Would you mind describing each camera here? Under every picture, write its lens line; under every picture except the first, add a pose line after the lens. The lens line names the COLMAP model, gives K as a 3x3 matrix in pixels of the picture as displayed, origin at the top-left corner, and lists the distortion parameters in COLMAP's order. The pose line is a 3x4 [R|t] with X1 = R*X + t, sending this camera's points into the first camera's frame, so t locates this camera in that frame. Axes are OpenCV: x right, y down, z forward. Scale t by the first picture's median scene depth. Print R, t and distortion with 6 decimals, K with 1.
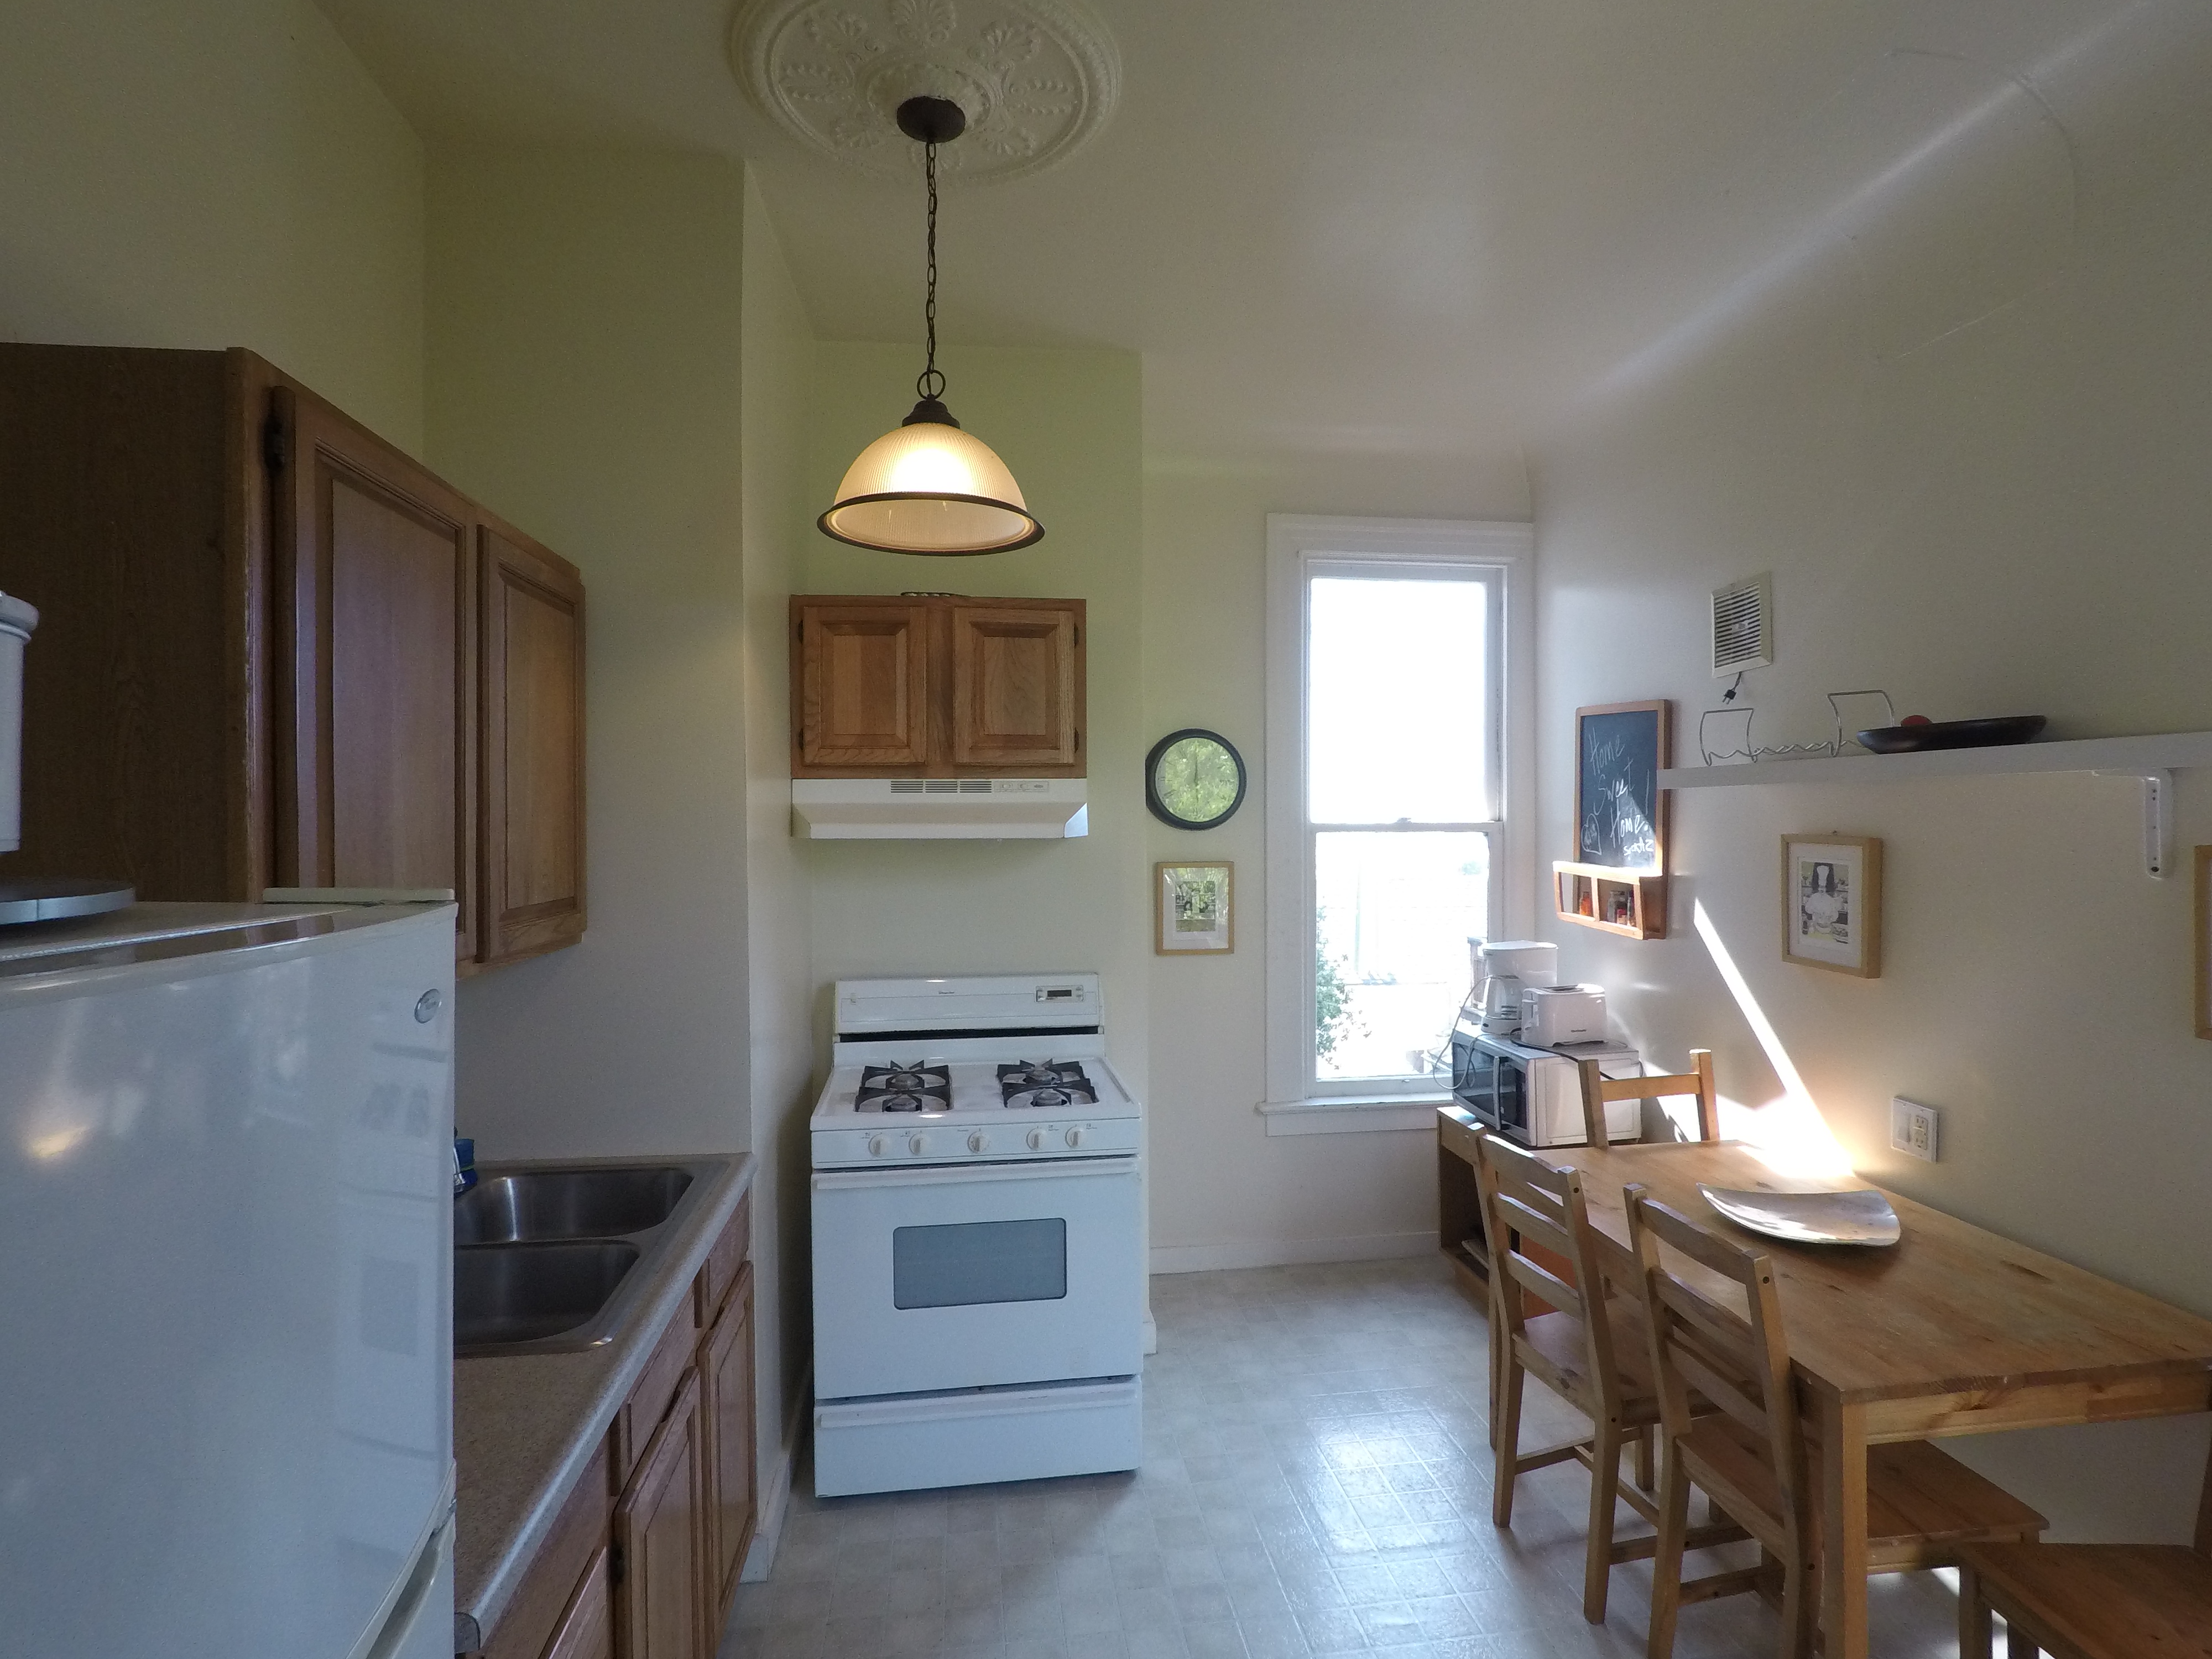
lens RADIAL K [[1124.4, 0, 1107.4], [0, 1124.4, 826.6], [0, 0, 1]] dist [-0.023440, 0.009748]
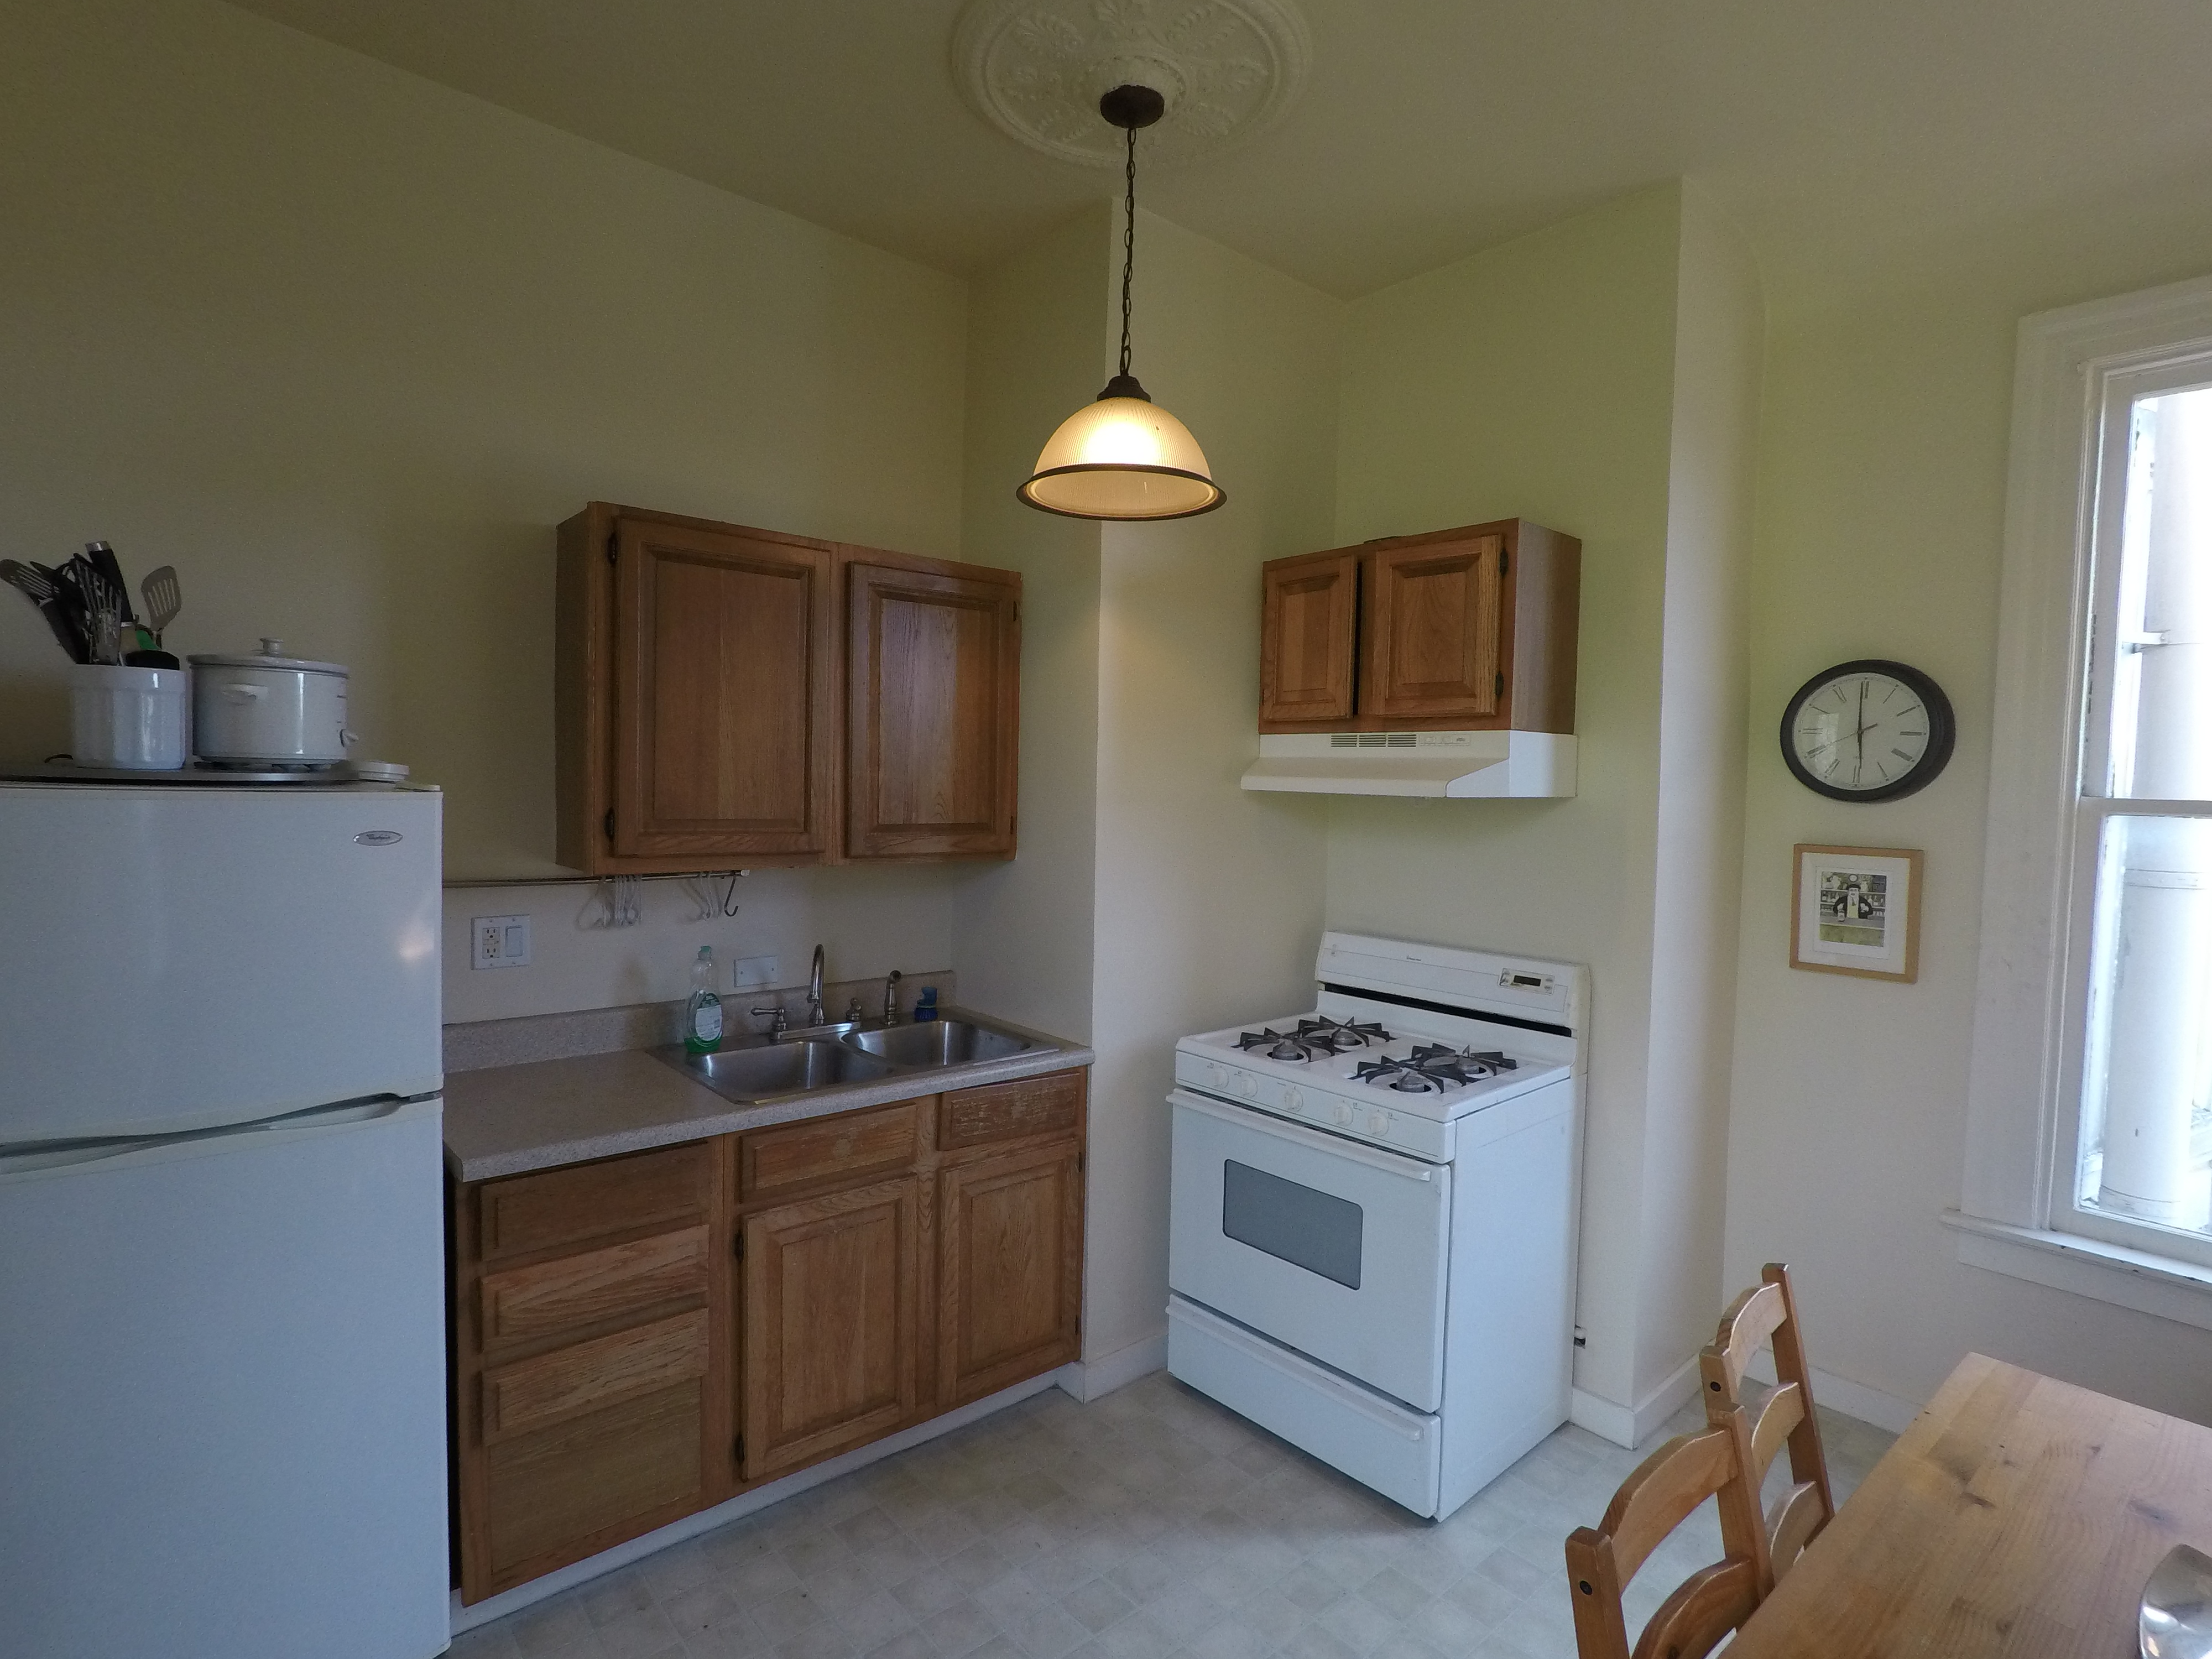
lens RADIAL K [[1124.4, 0, 1106.8], [0, 1124.4, 826.9], [0, 0, 1]] dist [-0.023440, 0.009748]
pose [[0.556837, 0.054914, -0.828805, 0.527486], [-0.028935, 0.998489, 0.046717, -0.000333], [0.830118, -0.002032, 0.557584, 0.275938]]
